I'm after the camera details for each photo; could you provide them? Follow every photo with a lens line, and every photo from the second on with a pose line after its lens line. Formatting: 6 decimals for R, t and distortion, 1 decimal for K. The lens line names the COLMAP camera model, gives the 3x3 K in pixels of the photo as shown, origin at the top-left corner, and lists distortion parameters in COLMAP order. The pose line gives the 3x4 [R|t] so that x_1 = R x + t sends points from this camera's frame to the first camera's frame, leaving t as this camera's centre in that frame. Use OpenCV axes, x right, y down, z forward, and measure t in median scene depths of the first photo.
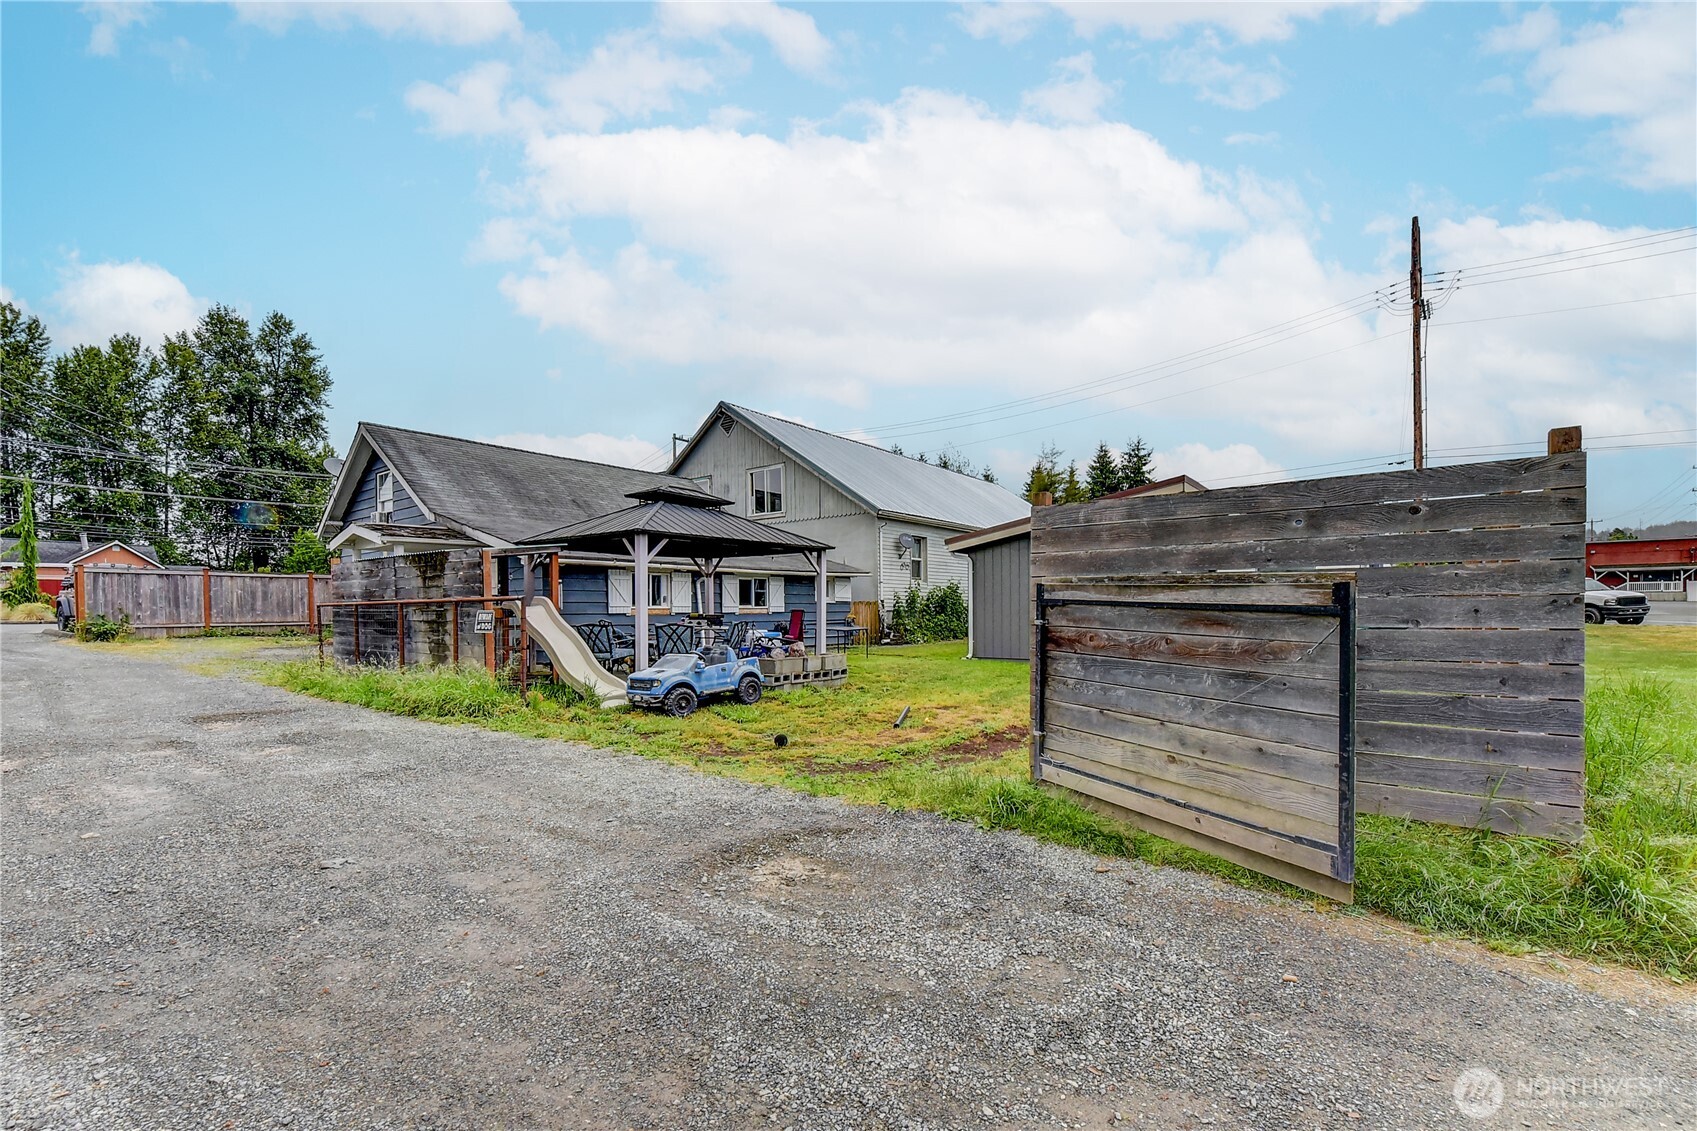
lens RADIAL K [[700.6, 0, 853.9], [0, 700.6, 591.6], [0, 0, 1]] dist [0.000782, 0.000214]
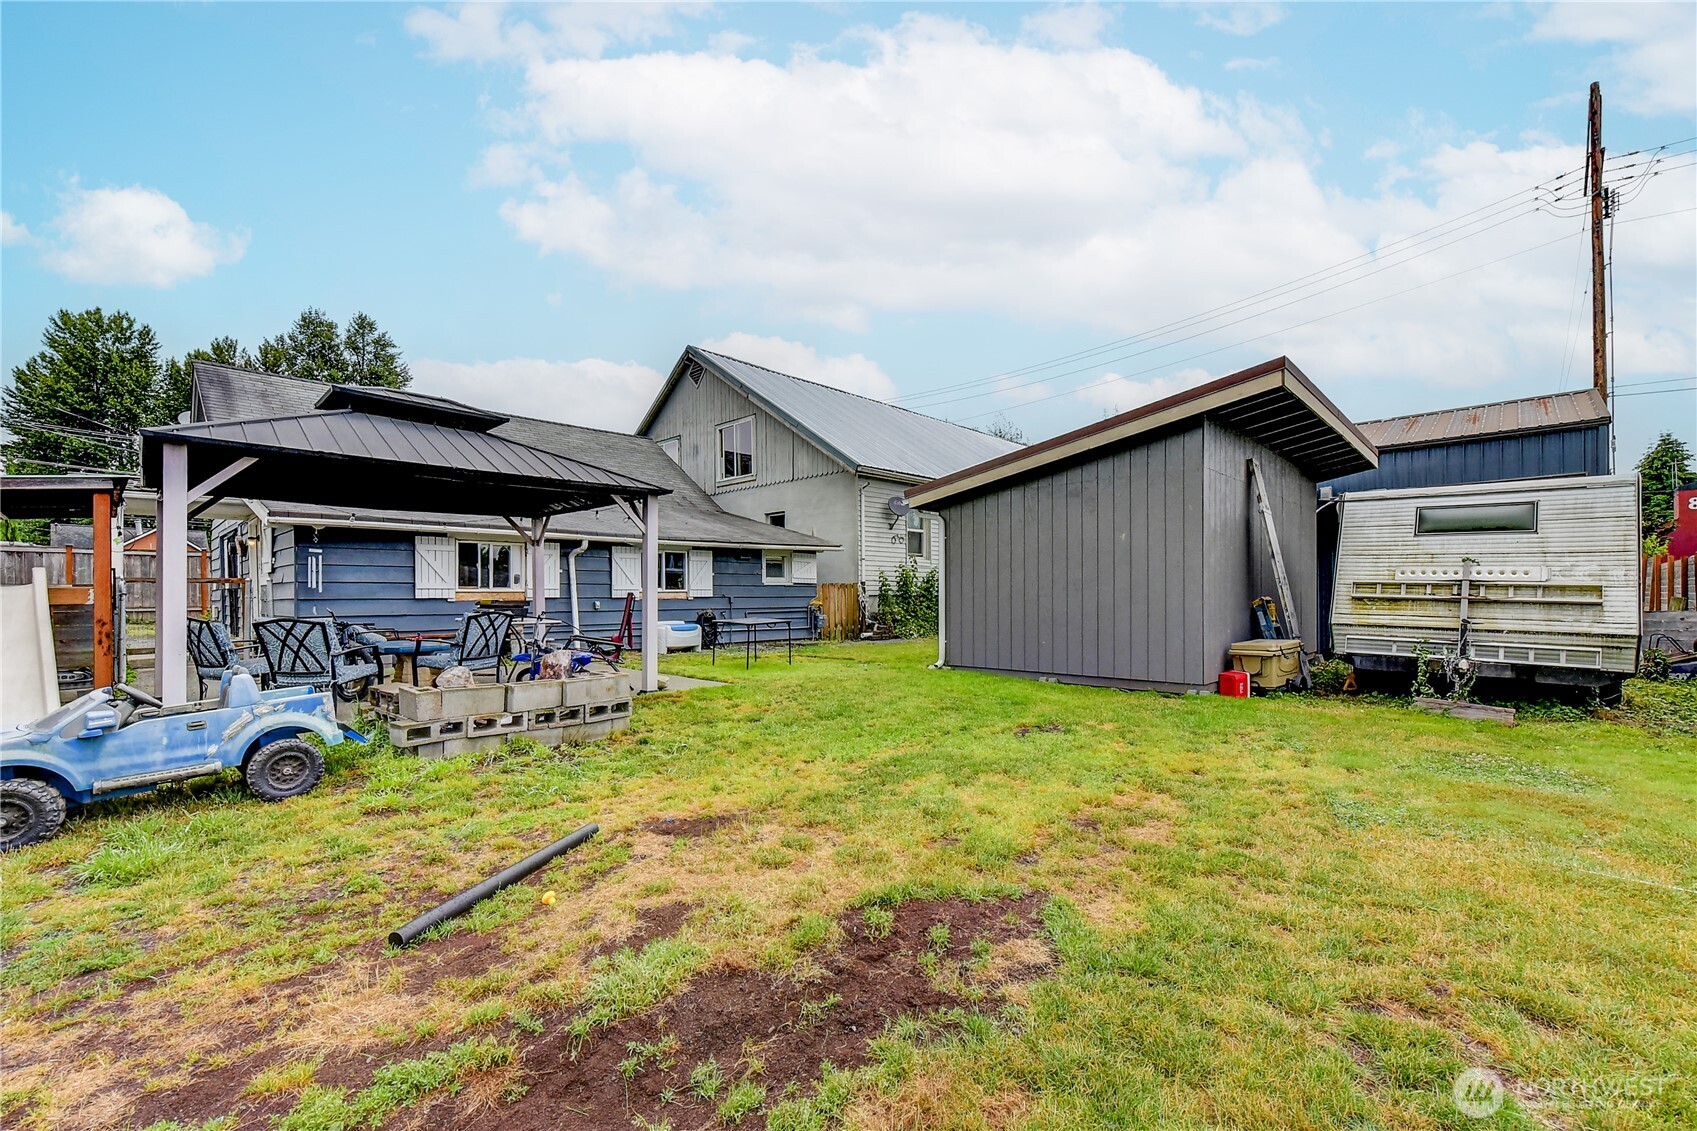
lens RADIAL K [[679.6, 0, 848.7], [0, 679.6, 588.1], [0, 0, 1]] dist [-0.000799, -0.000212]
pose [[0.993844, 0.000683, -0.110790, 0.106902], [0.001085, 0.999873, 0.015898, 0.006815], [0.110787, -0.015921, 0.993717, 0.243542]]
